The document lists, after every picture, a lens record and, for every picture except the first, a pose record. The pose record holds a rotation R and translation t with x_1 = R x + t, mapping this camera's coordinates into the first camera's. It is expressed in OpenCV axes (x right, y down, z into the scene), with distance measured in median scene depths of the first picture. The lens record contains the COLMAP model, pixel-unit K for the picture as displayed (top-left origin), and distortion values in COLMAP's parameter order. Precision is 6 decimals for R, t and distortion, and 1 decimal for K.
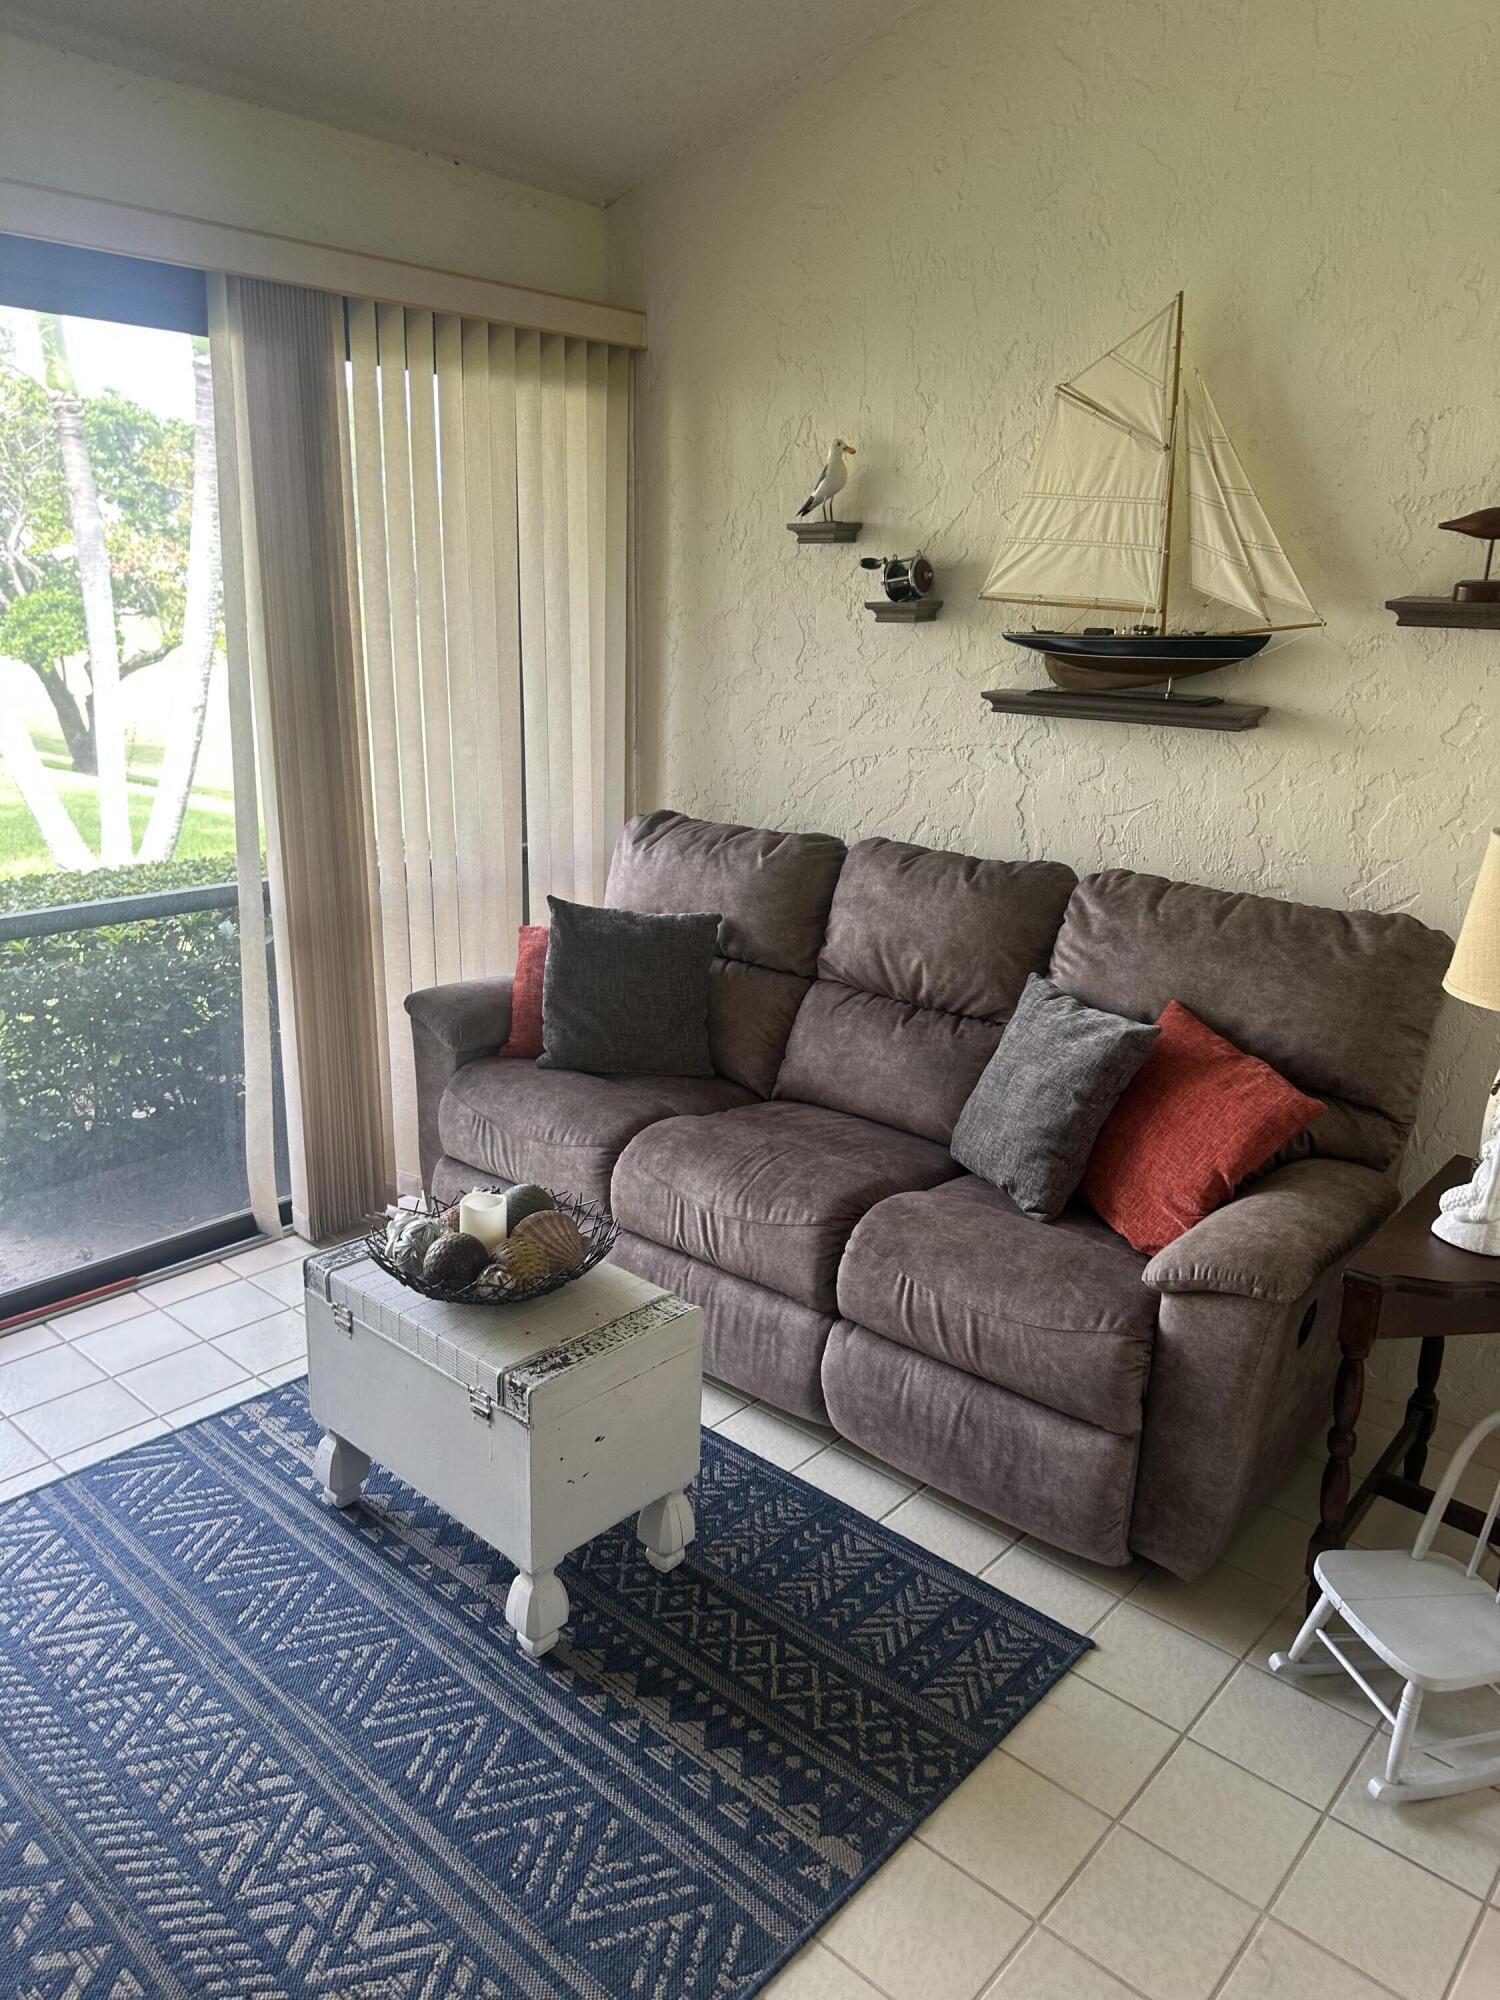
lens RADIAL K [[1403.1, 0, 750.0], [0, 1403.1, 1000.0], [0, 0, 1]] dist [0.003802, -0.076296]
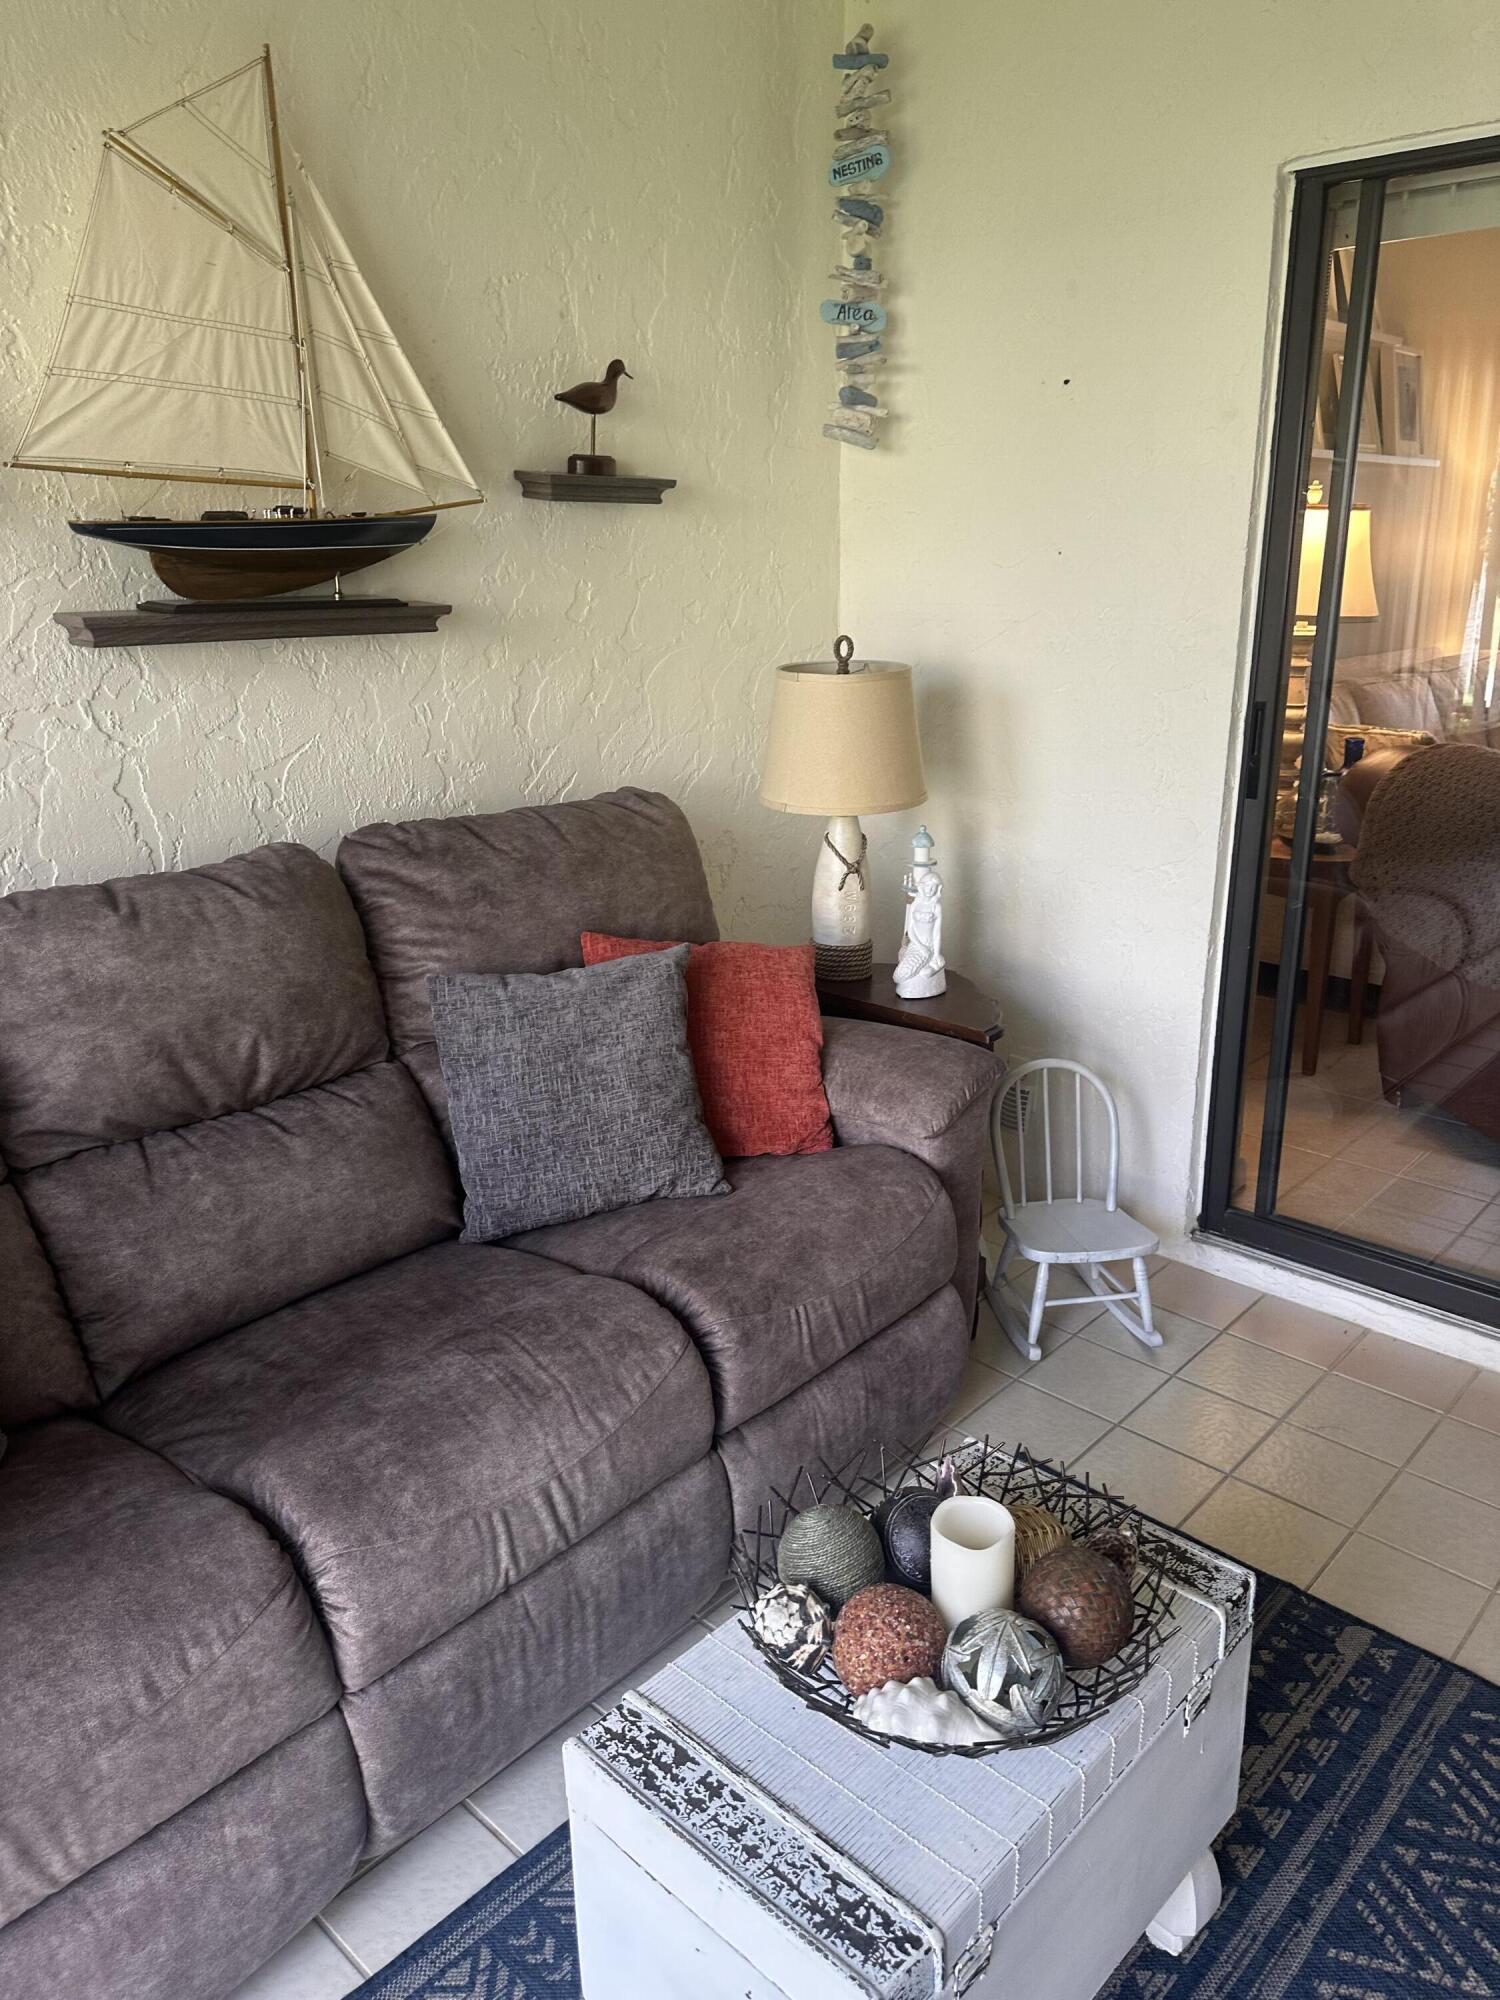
lens RADIAL K [[1382.8, 0, 750.0], [0, 1382.8, 1000.0], [0, 0, 1]] dist [-0.037456, -0.001524]
pose [[0.027493, -0.322237, 0.946260, -0.494636], [0.286677, 0.909396, 0.301354, -0.179349], [-0.957633, 0.262986, 0.117380, 0.755762]]
